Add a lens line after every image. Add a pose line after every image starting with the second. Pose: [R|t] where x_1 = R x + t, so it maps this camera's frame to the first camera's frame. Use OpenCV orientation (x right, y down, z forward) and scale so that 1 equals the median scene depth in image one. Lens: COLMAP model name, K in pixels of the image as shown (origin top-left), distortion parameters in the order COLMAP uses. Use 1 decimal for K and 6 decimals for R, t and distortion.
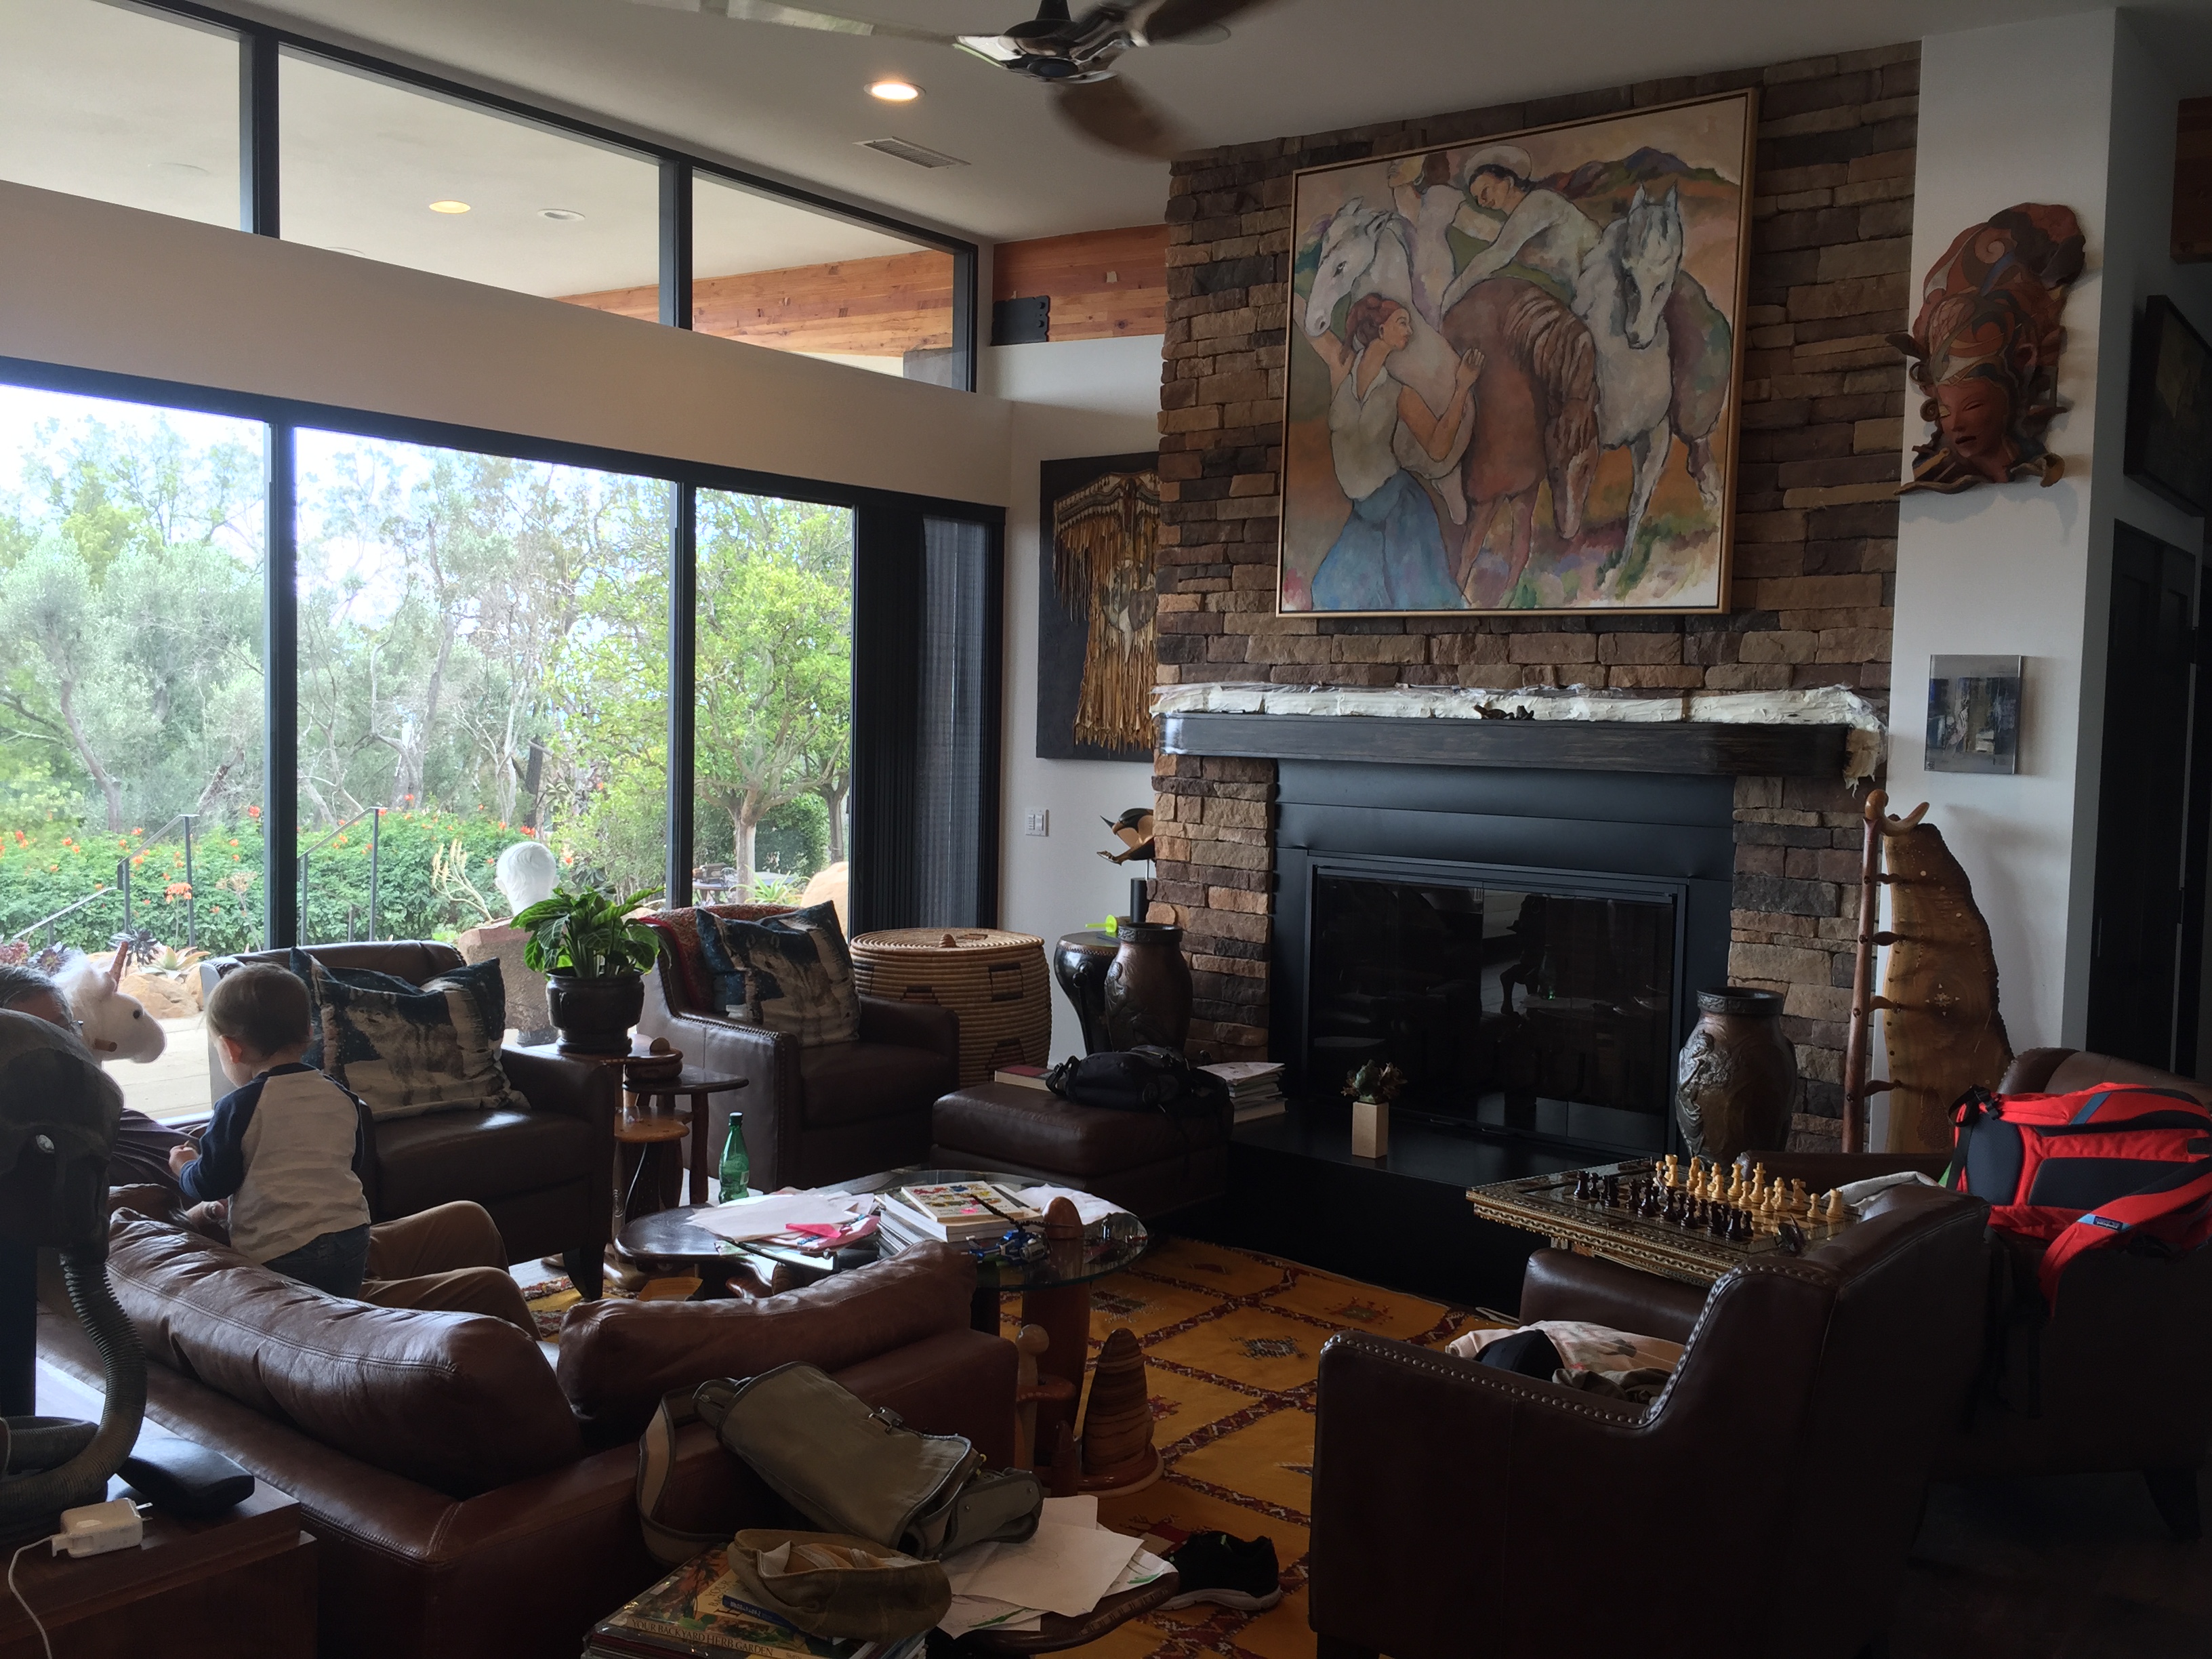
lens RADIAL K [[1885.1, 0, 1107.9], [0, 1885.1, 823.7], [0, 0, 1]] dist [0.081450, -0.132050]
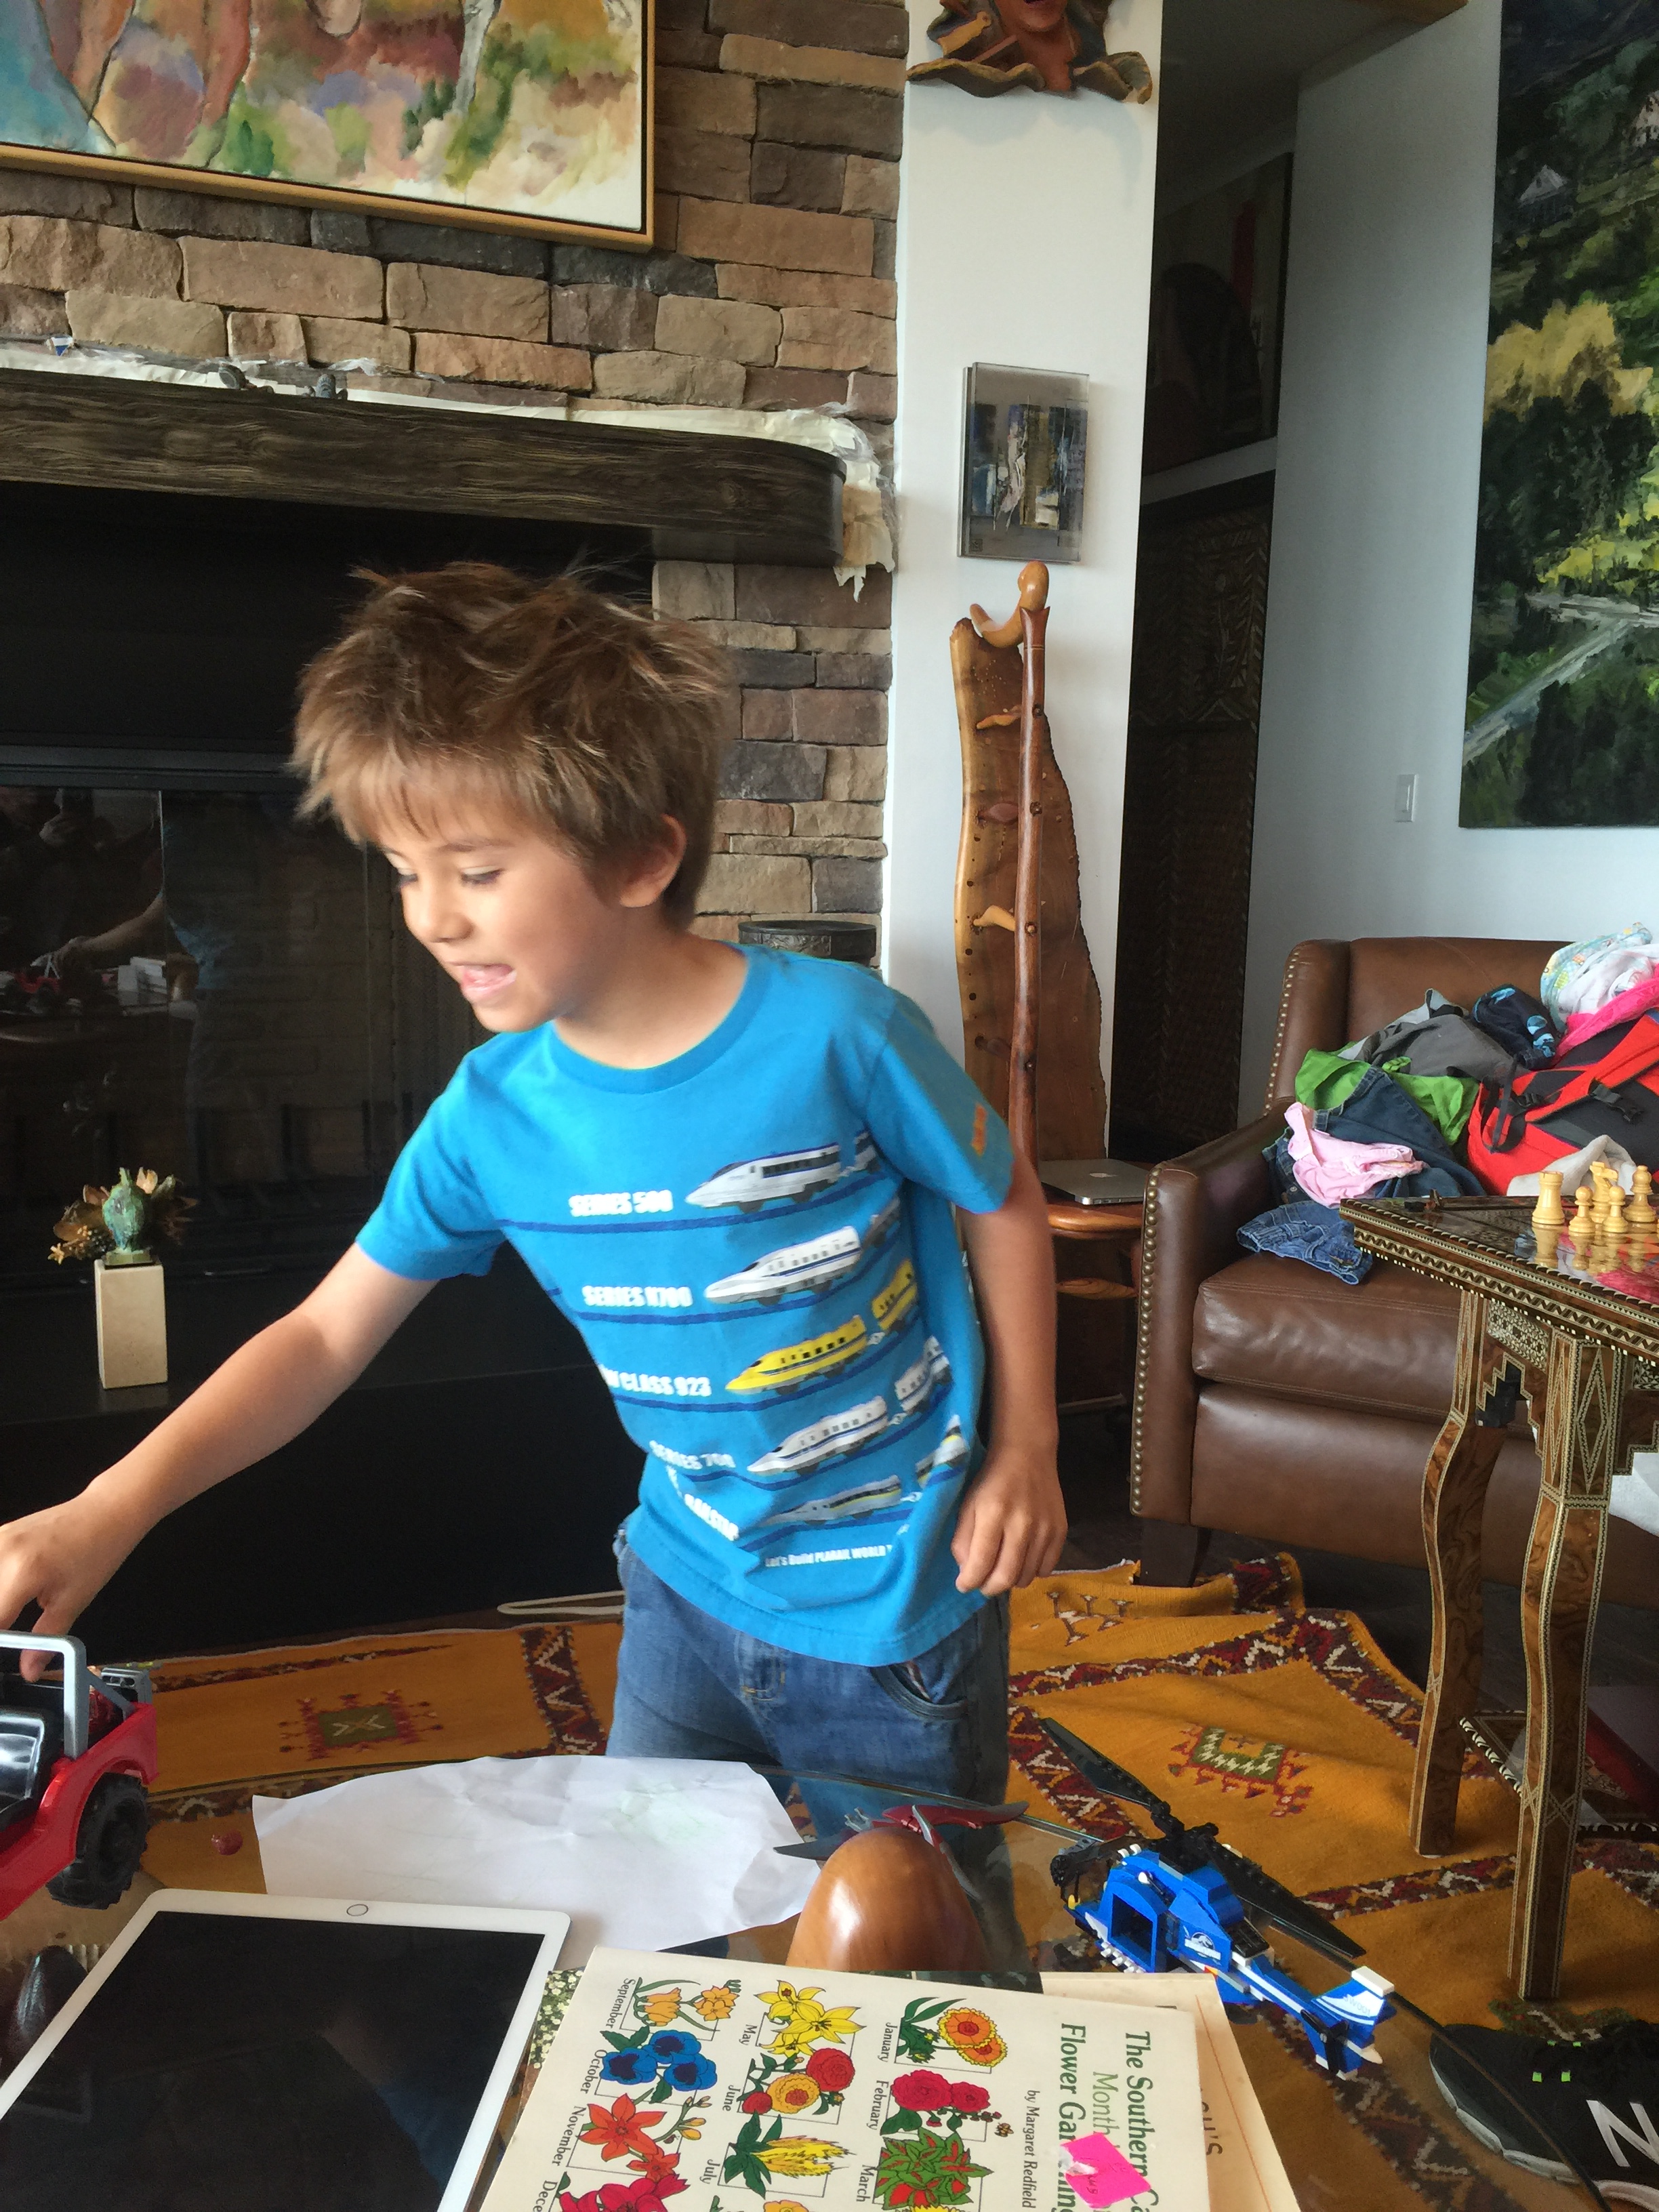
lens RADIAL K [[1891.4, 0, 830.2], [0, 1891.4, 1119.4], [0, 0, 1]] dist [0.082155, -0.133669]
pose [[0.496154, -0.159795, 0.853403, -0.154848], [0.047897, 0.986458, 0.156862, 0.051432], [-0.866912, -0.036952, 0.497089, 0.638561]]
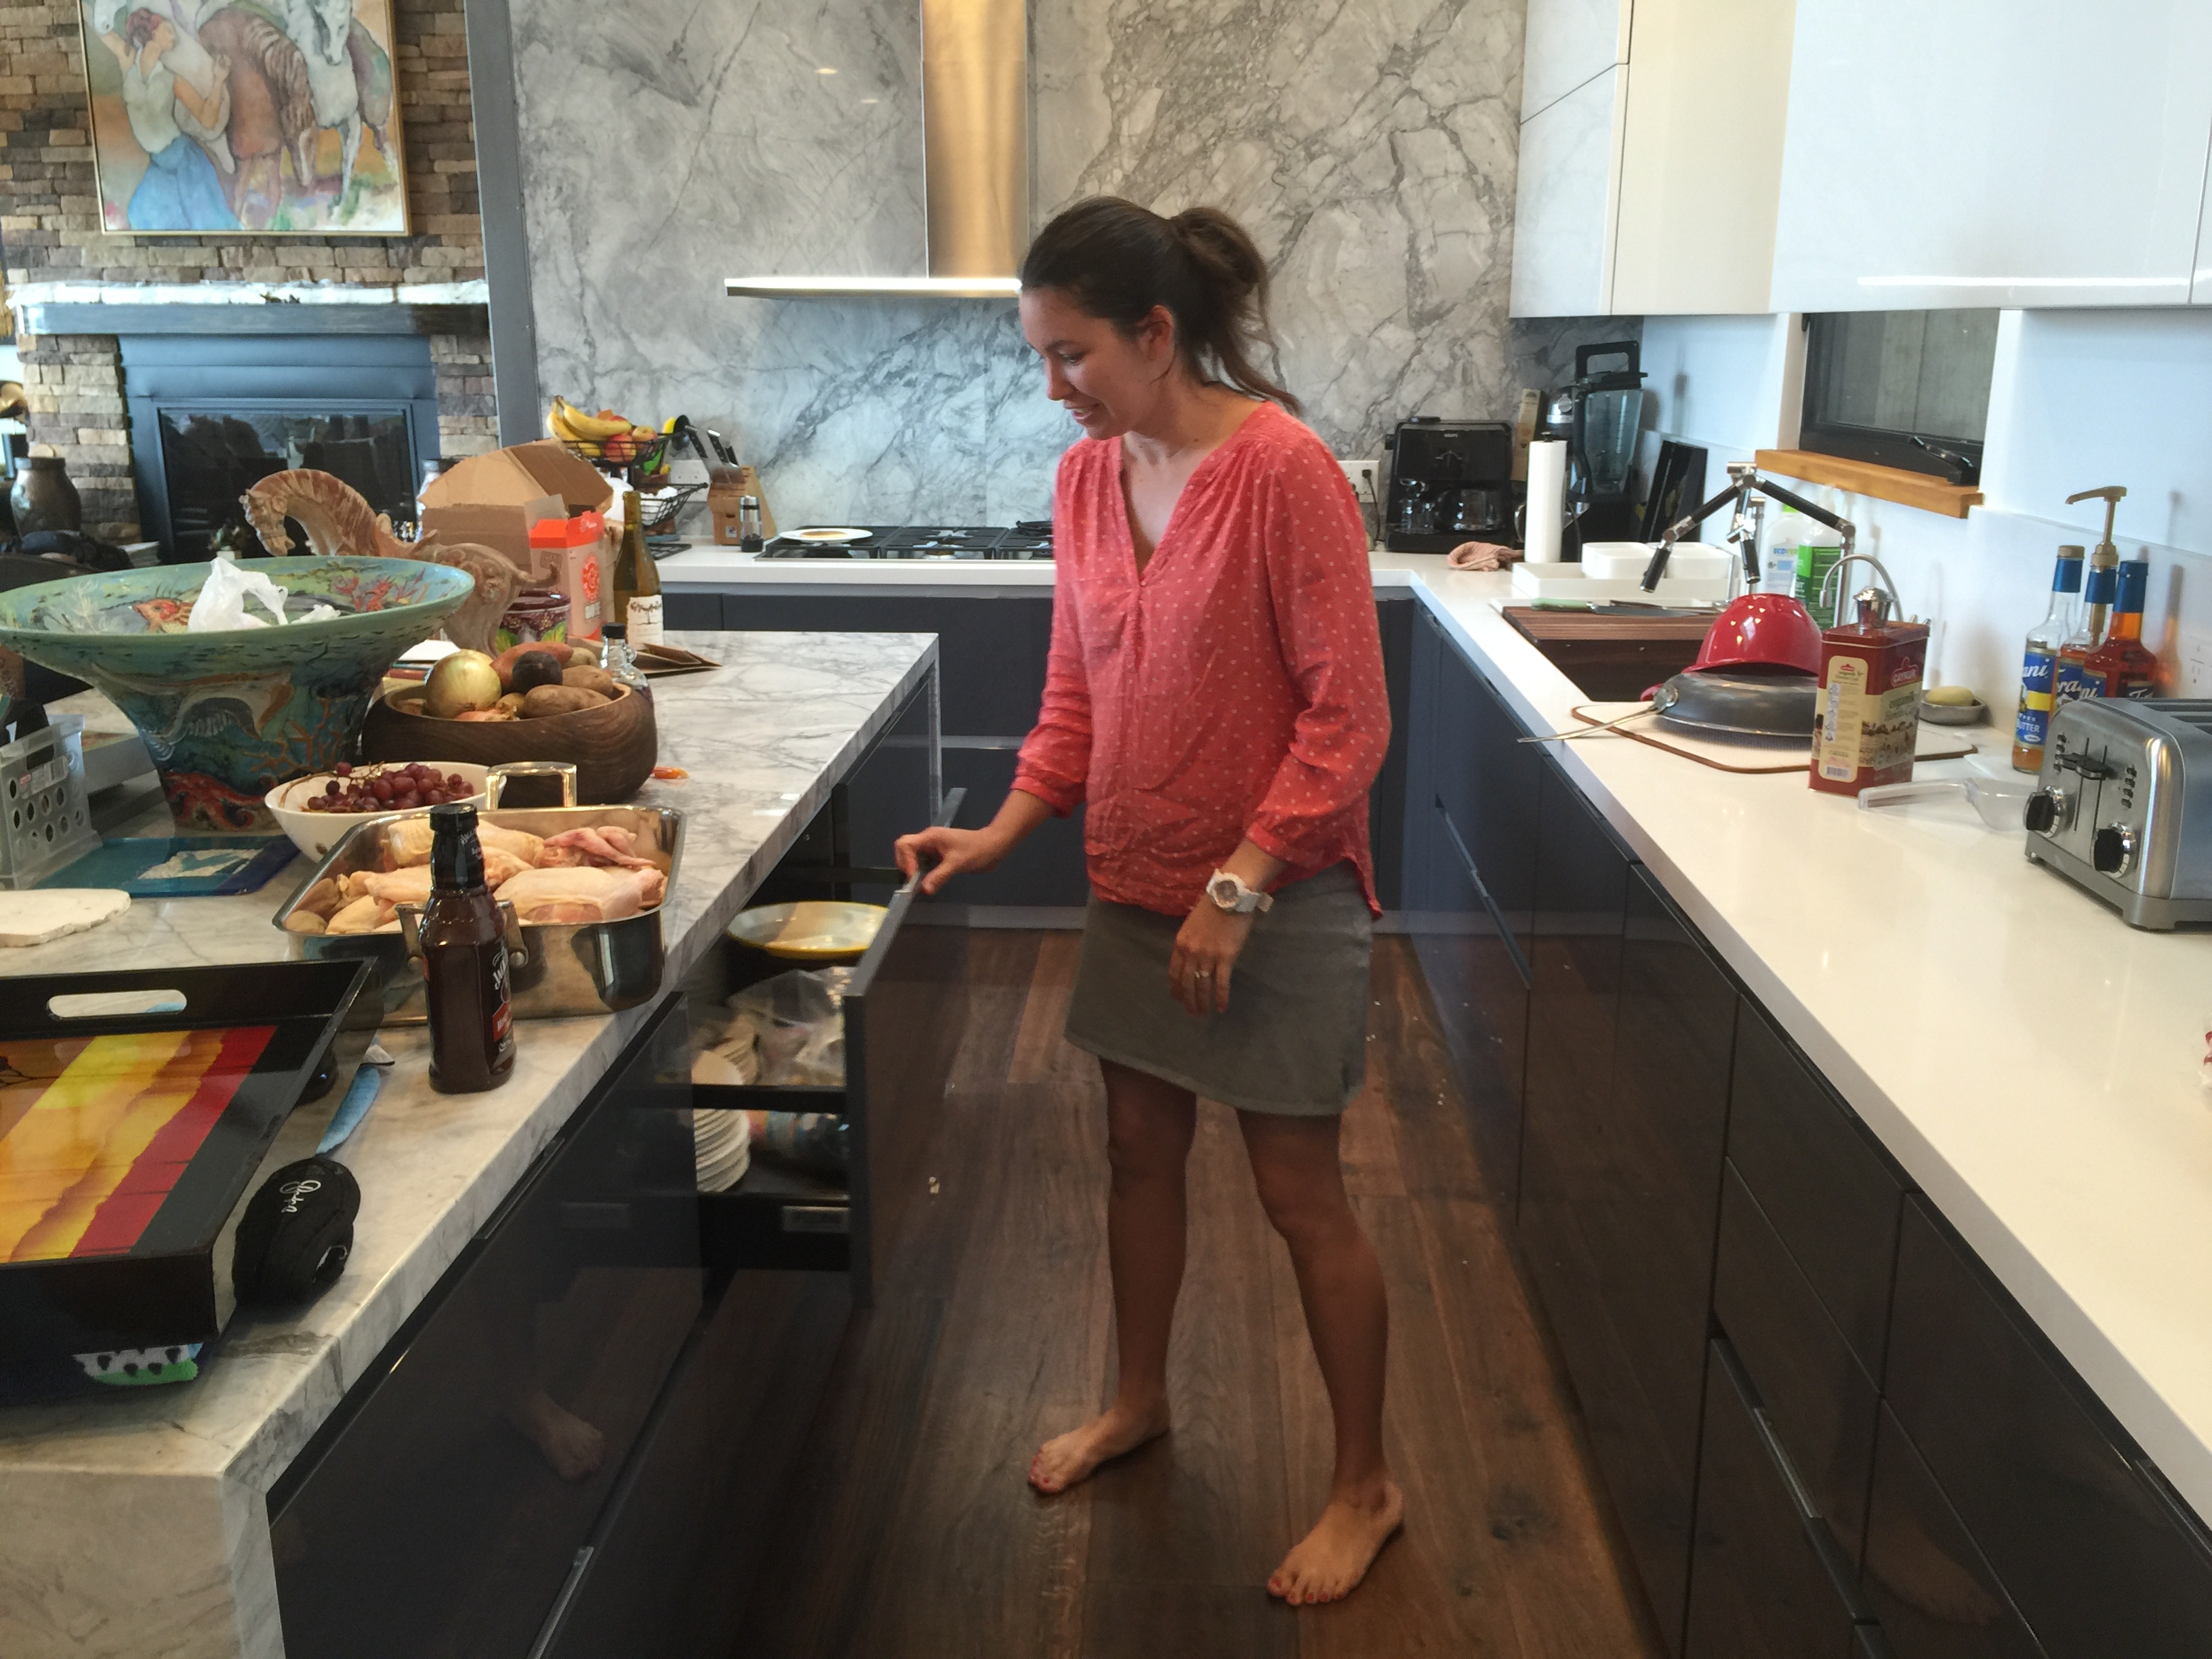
lens RADIAL K [[1891.4, 0, 1106.0], [0, 1891.4, 829.5], [0, 0, 1]] dist [0.082155, -0.133669]
pose [[0.812884, -0.169289, 0.557280, -0.201161], [0.053739, 0.974545, 0.217658, 0.063873], [-0.579942, -0.146983, 0.801289, -0.768098]]
